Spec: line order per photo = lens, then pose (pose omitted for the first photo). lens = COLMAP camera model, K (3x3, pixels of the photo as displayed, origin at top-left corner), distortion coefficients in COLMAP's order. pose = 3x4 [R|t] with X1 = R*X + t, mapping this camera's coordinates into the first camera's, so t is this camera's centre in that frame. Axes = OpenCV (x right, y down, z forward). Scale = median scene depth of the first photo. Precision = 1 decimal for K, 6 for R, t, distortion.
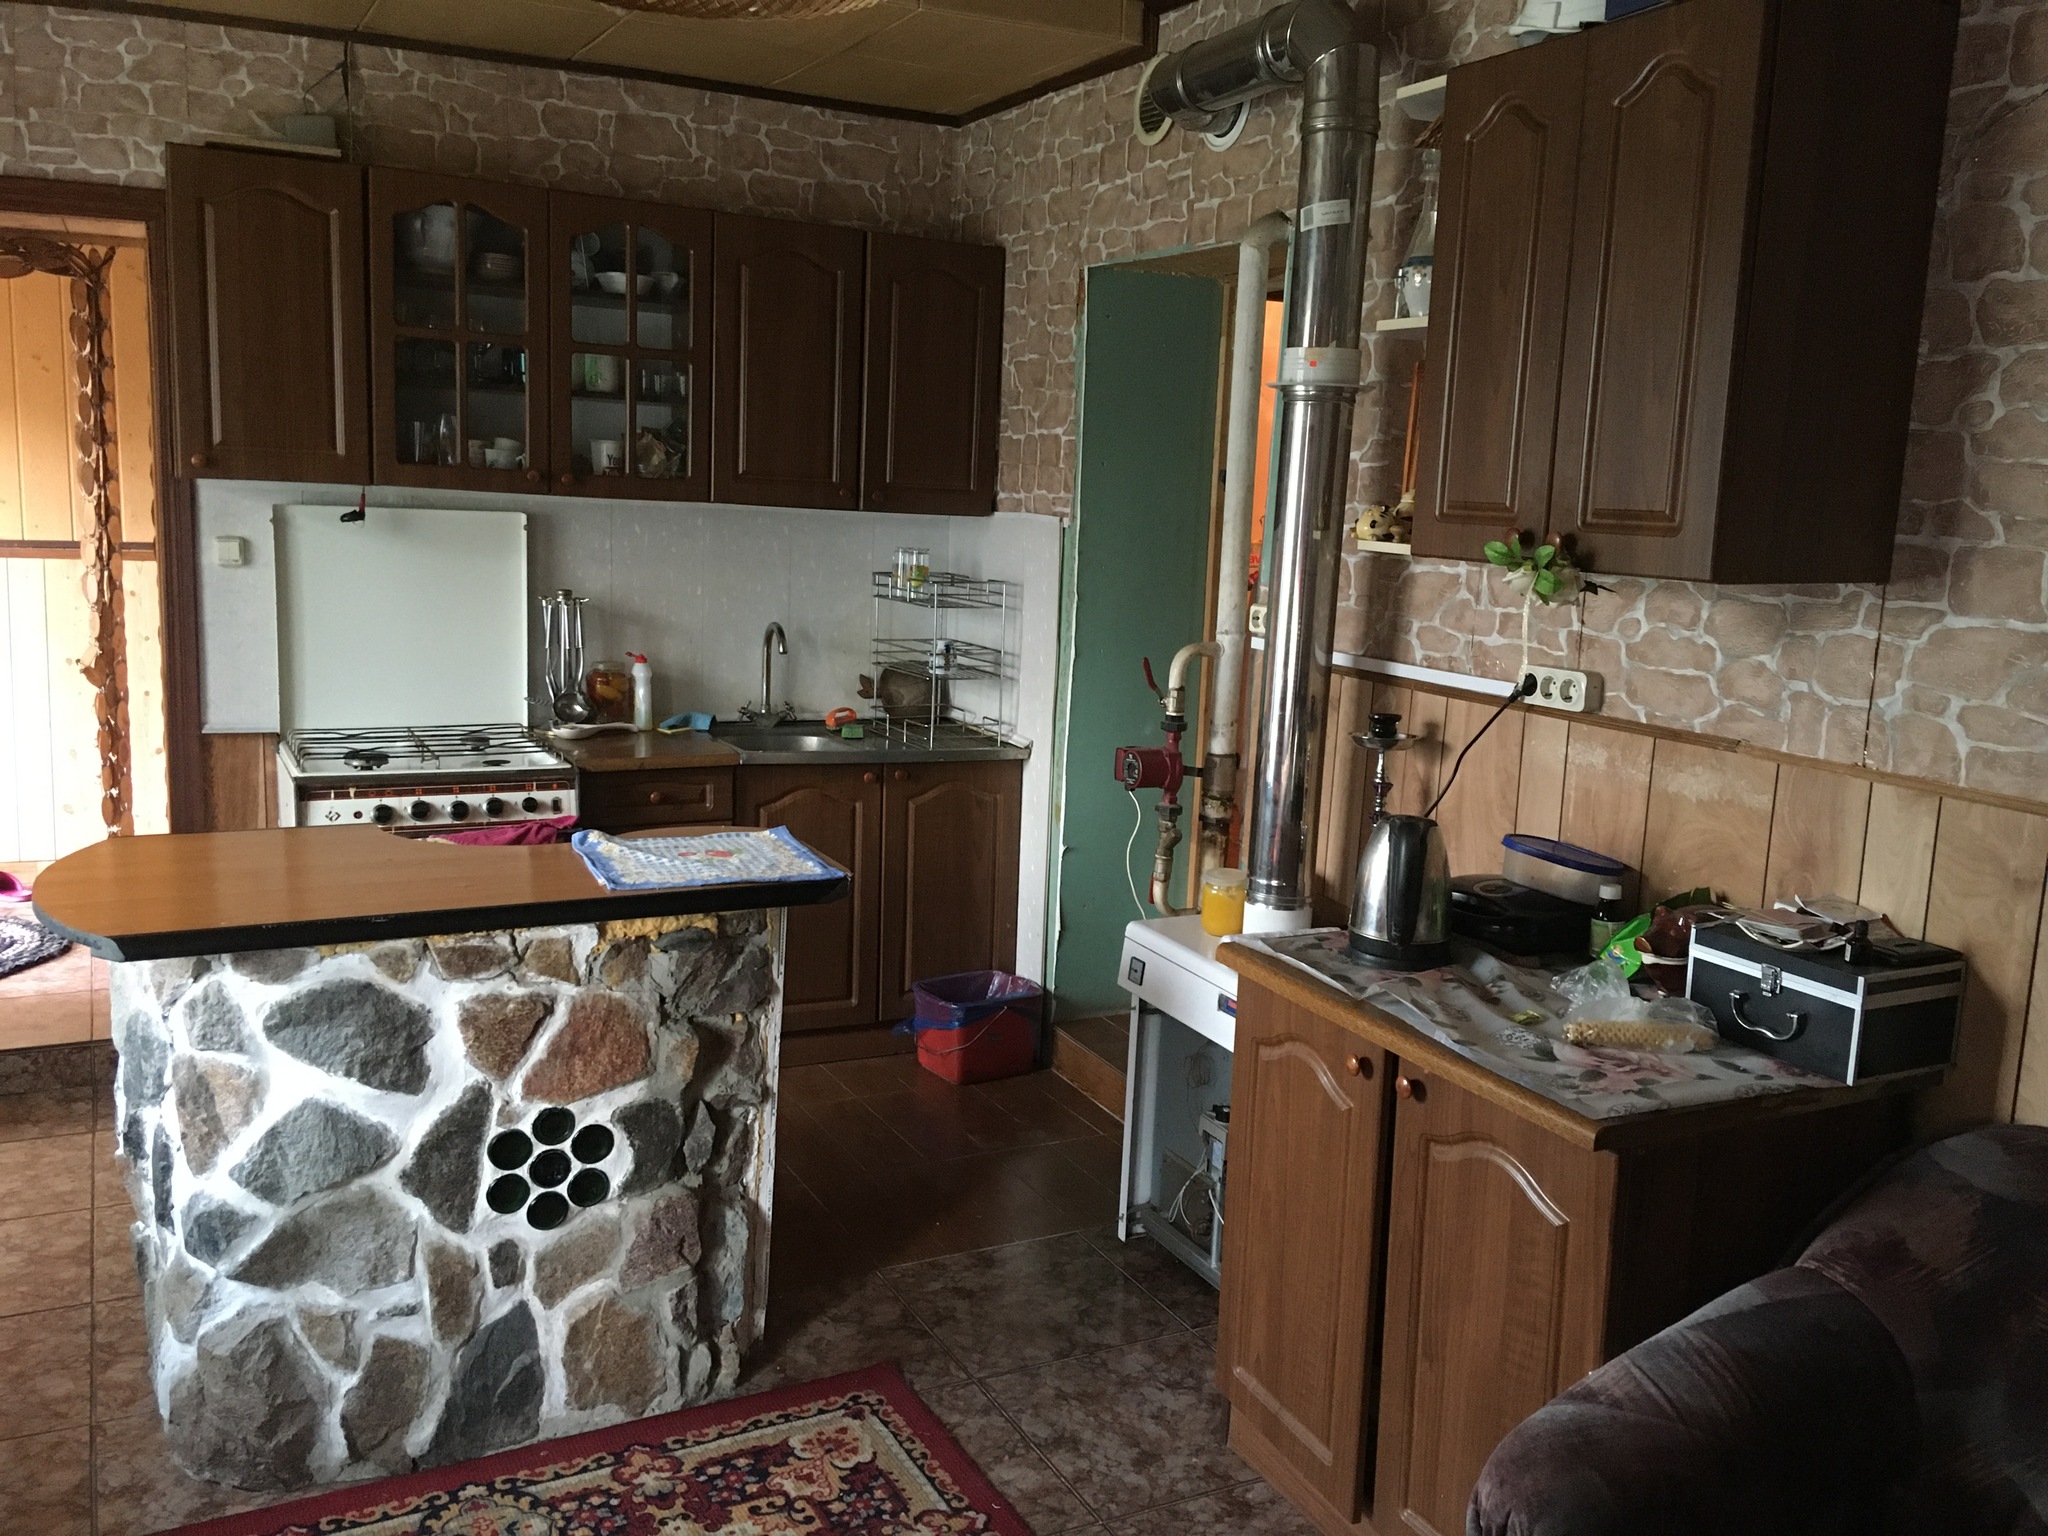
lens RADIAL K [[1740.2, 0, 1021.8], [0, 1740.2, 763.9], [0, 0, 1]] dist [0.075235, -0.049907]
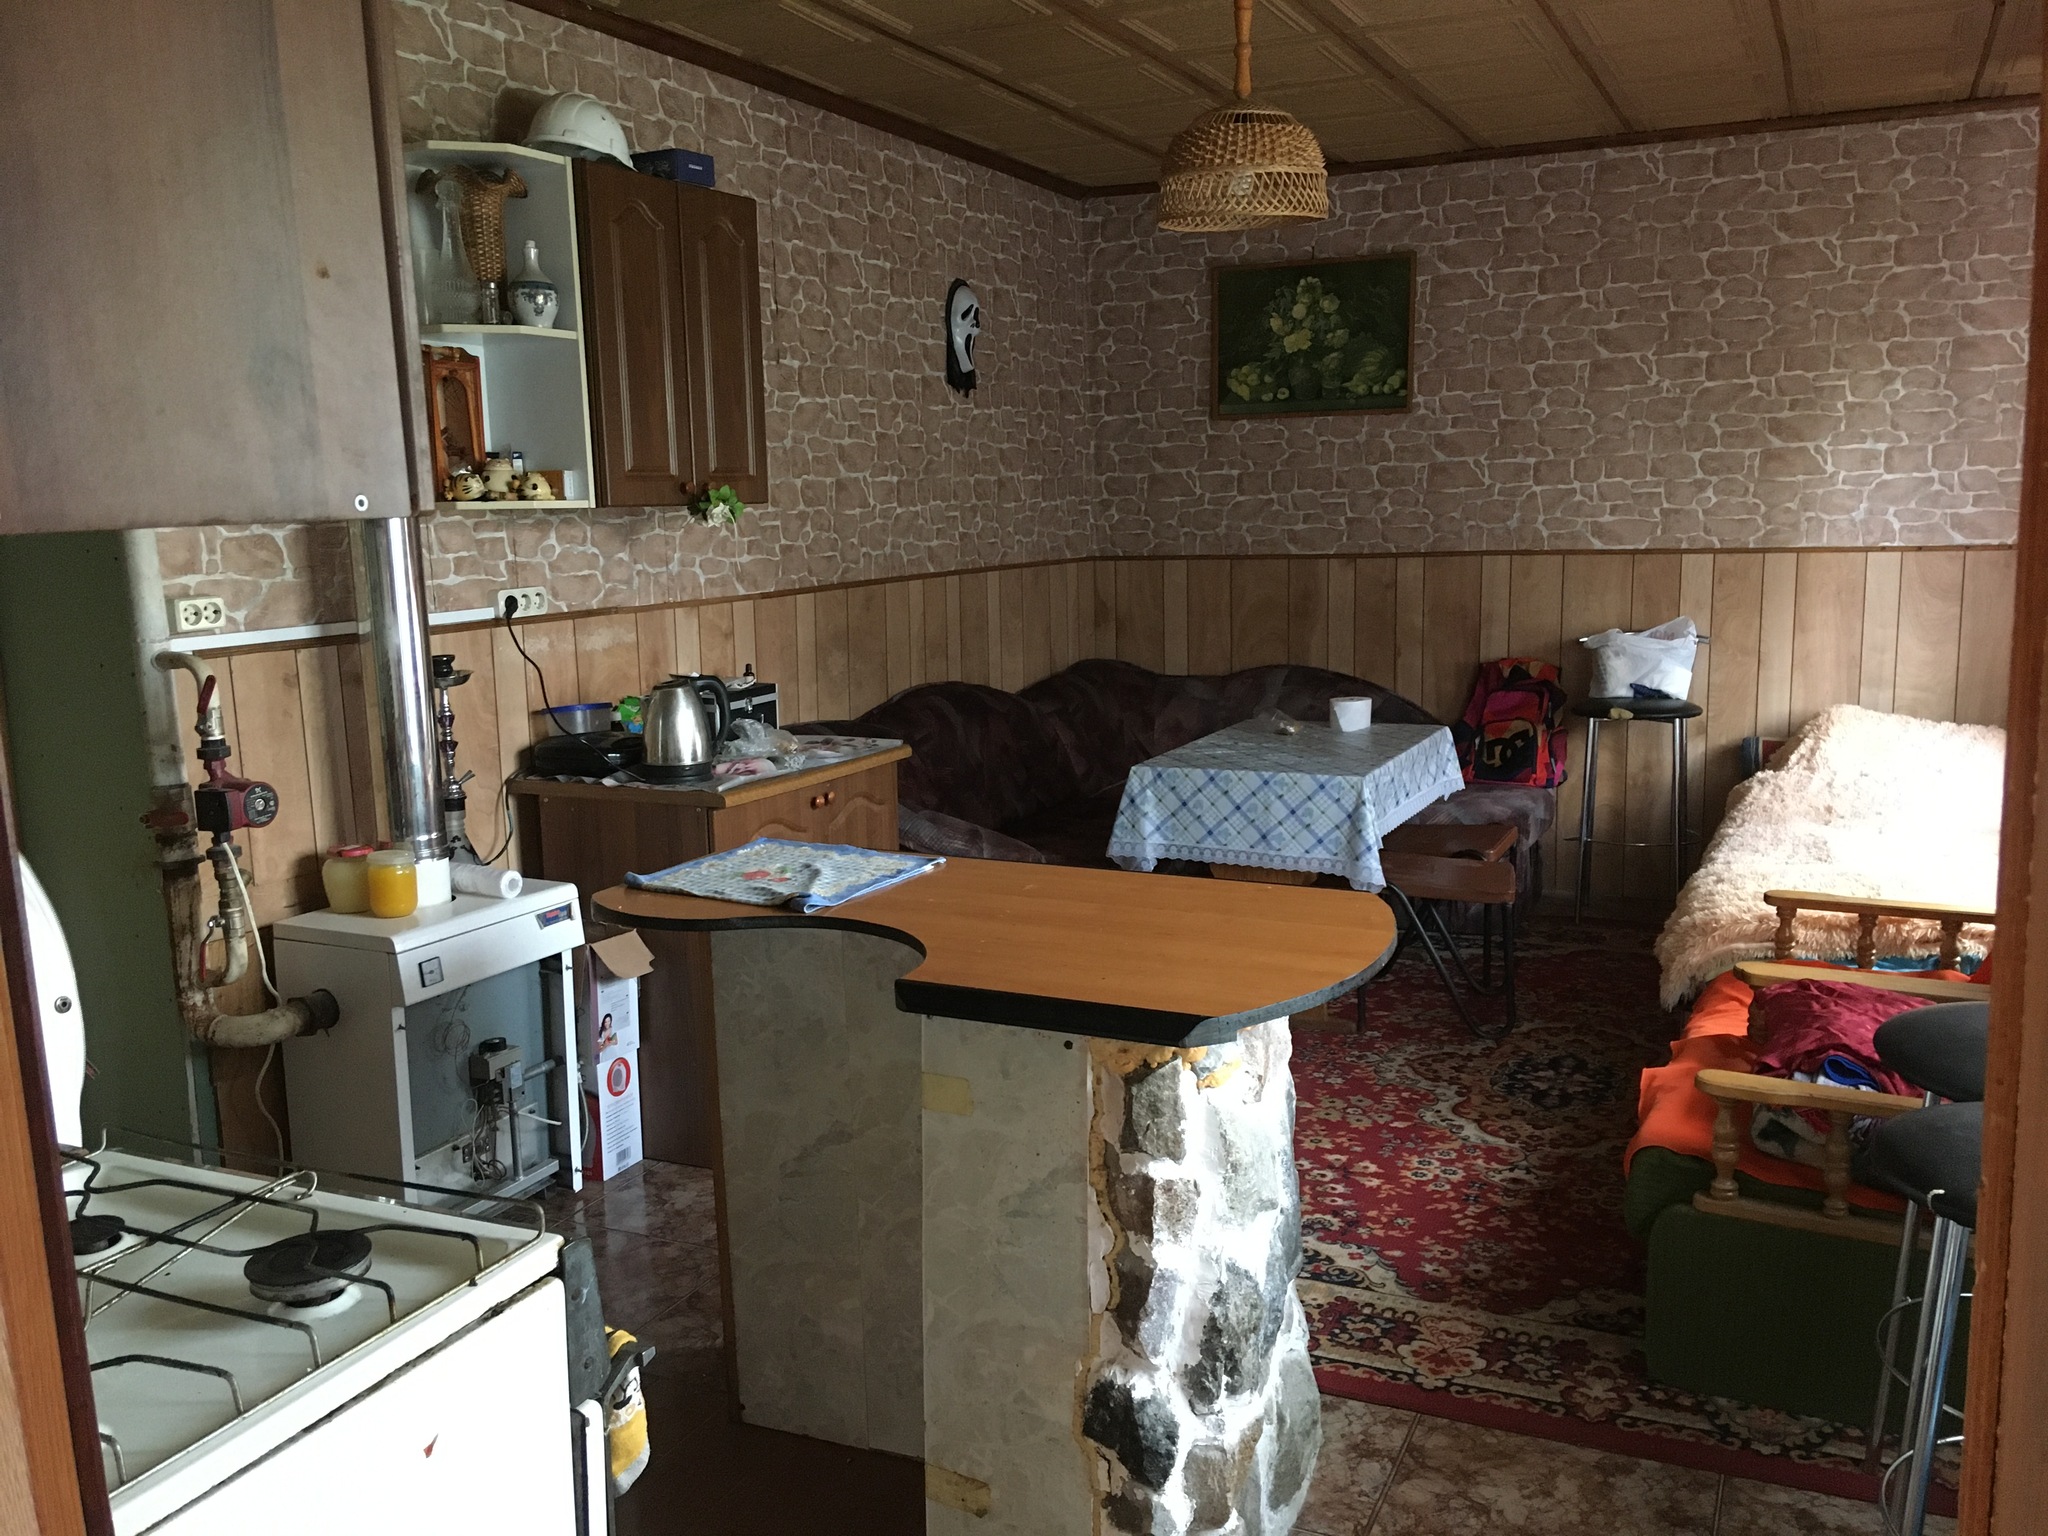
lens RADIAL K [[1740.2, 0, 1024.5], [0, 1740.2, 770.0], [0, 0, 1]] dist [0.075235, -0.049907]
pose [[-0.617583, -0.153640, 0.771353, -1.088882], [0.123512, 0.949621, 0.288038, -0.282860], [-0.776747, 0.273158, -0.567493, 1.602090]]
